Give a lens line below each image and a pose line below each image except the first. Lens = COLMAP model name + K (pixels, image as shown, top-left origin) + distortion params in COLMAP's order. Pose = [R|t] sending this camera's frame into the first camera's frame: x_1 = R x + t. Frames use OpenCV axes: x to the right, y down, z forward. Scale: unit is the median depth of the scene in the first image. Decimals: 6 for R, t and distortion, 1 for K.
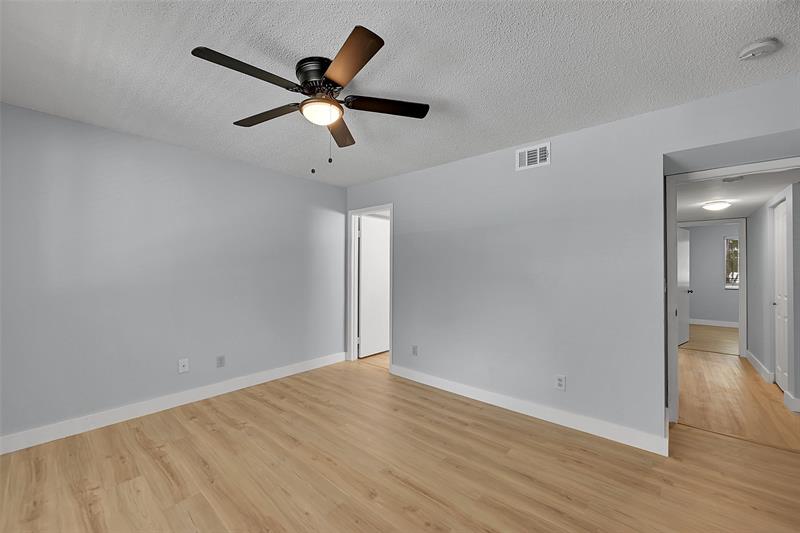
lens RADIAL K [[314.7, 0, 398.3], [0, 314.7, 266.5], [0, 0, 1]] dist [0.001761, 0.000264]
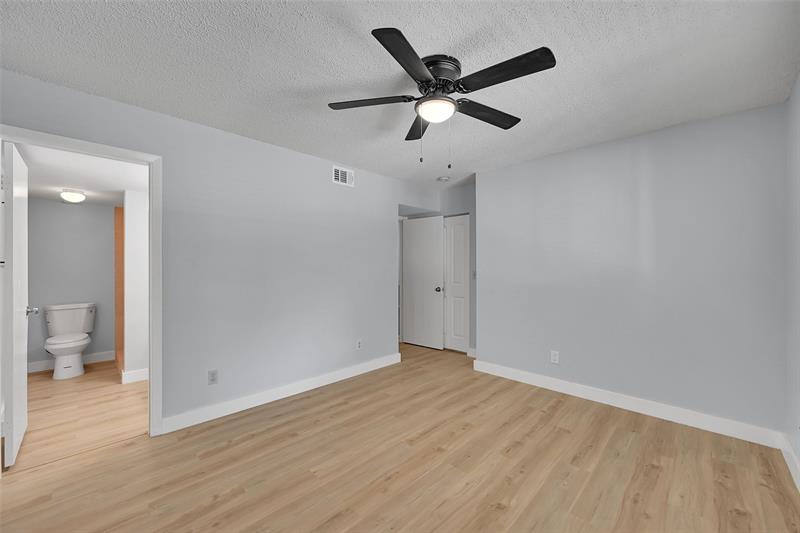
lens RADIAL K [[314.7, 0, 398.4], [0, 314.7, 266.6], [0, 0, 1]] dist [0.001761, 0.000264]
pose [[0.065960, -0.006436, 0.997801, -0.887272], [-0.011309, 0.999910, 0.007197, 0.004362], [-0.997758, -0.011759, 0.065882, 0.737604]]
